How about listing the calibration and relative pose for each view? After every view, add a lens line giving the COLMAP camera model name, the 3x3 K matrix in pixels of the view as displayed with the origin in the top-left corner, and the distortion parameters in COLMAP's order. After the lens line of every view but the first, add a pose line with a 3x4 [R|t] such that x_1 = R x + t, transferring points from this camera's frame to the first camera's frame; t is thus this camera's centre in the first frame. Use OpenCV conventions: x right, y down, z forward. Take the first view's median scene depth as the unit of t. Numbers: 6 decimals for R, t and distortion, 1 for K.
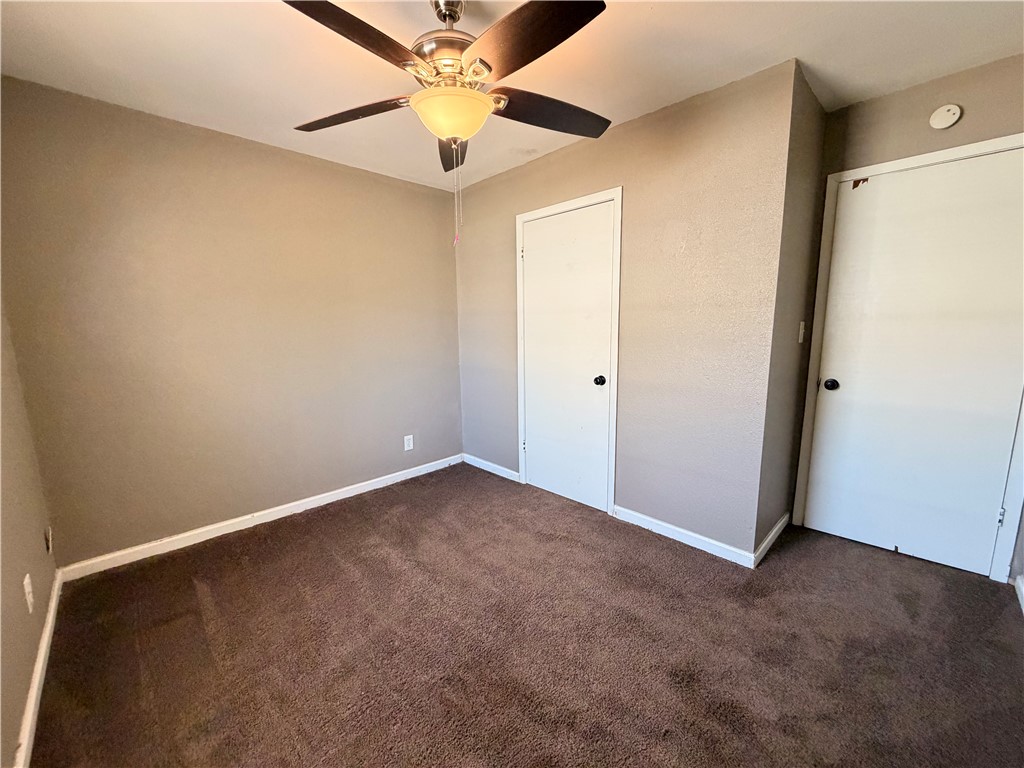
lens RADIAL K [[409.2, 0, 508.6], [0, 409.2, 386.2], [0, 0, 1]] dist [0.000018, 0.000023]
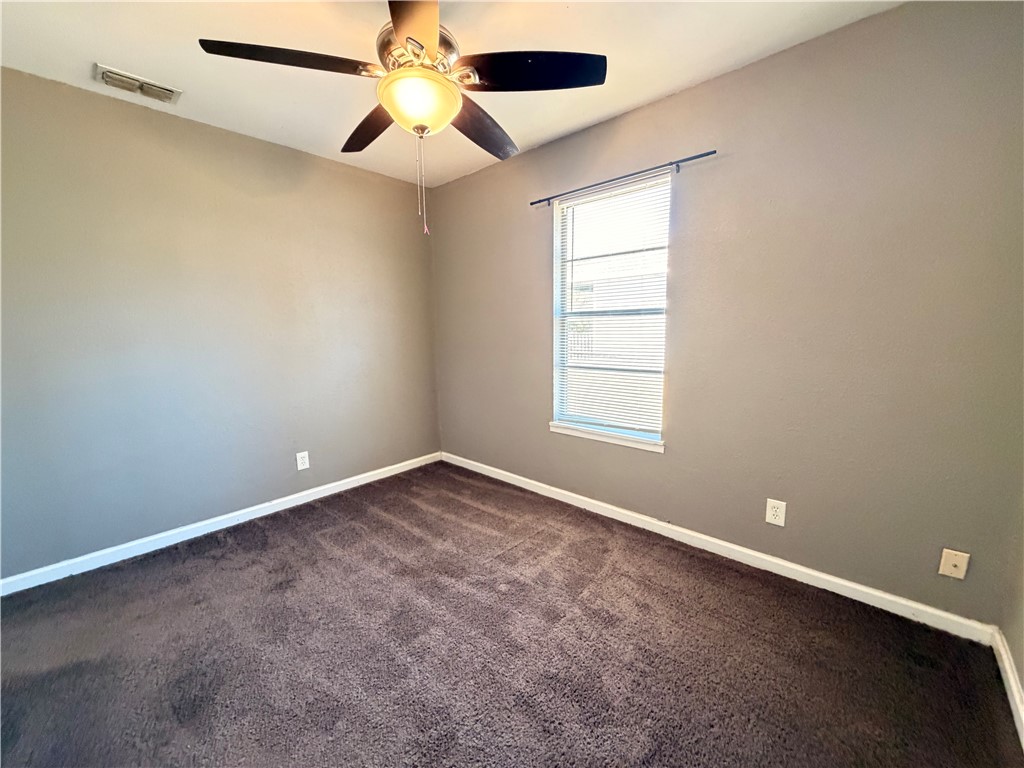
lens RADIAL K [[410.7, 0, 507.3], [0, 410.7, 386.2], [0, 0, 1]] dist [-0.000031, -0.000059]
pose [[-0.998521, 0.037329, -0.039515, -0.168884], [0.024312, 0.956853, 0.289552, -0.177826], [0.048618, 0.288163, -0.956346, 1.298919]]
